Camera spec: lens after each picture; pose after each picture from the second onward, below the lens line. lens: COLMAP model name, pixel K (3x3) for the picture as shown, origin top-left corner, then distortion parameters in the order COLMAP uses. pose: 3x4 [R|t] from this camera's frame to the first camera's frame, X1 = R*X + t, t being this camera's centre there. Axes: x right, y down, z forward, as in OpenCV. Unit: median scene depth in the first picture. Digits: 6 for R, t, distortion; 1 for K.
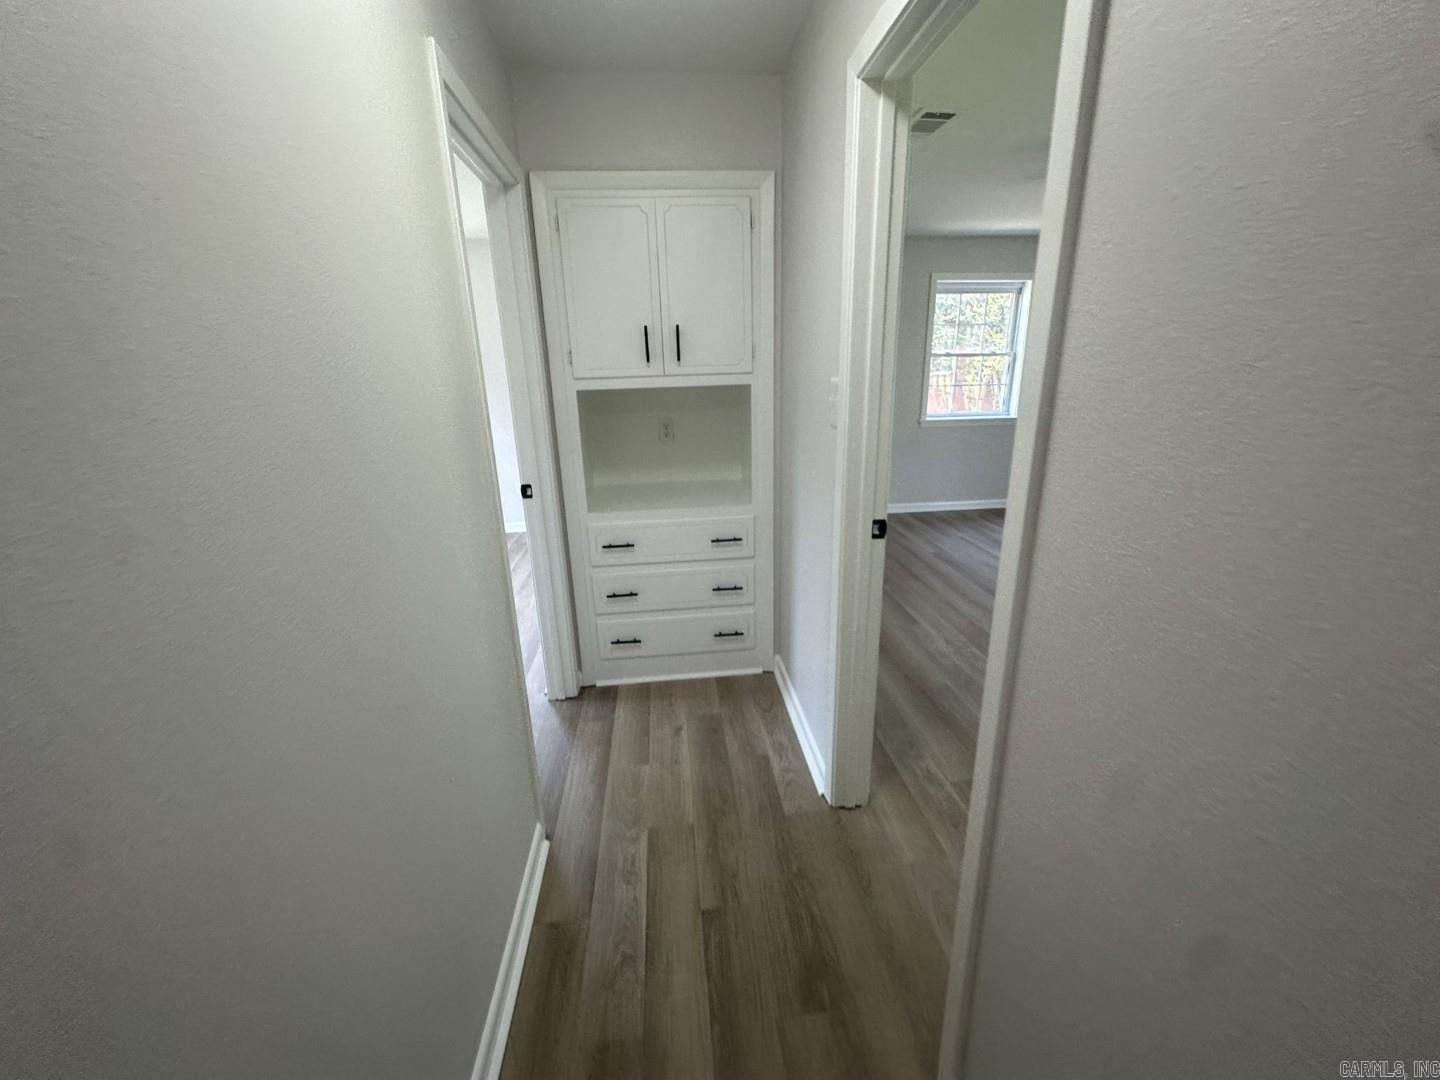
lens RADIAL K [[578.7, 0, 734.6], [0, 578.7, 542.4], [0, 0, 1]] dist [0.002245, 0.000358]
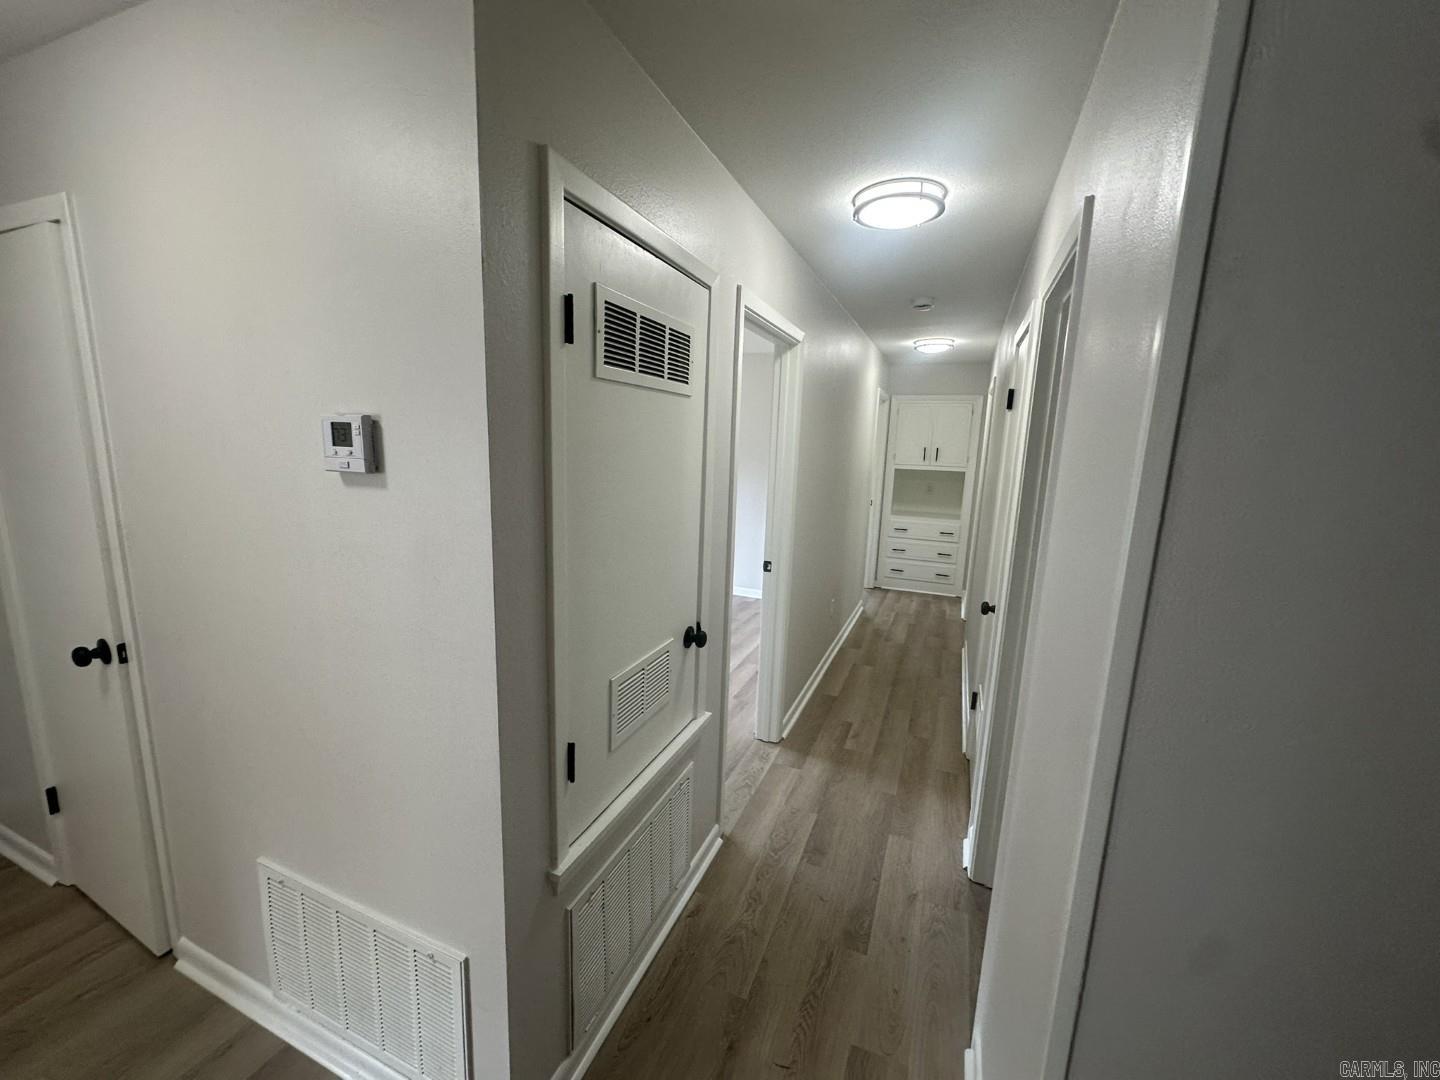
lens RADIAL K [[578.7, 0, 723.9], [0, 578.7, 539.2], [0, 0, 1]] dist [0.002245, 0.000358]
pose [[0.868985, 0.130617, -0.477288, 0.336088], [-0.198349, 0.975600, -0.094141, 0.431772], [0.453346, 0.176477, 0.873689, -1.528453]]
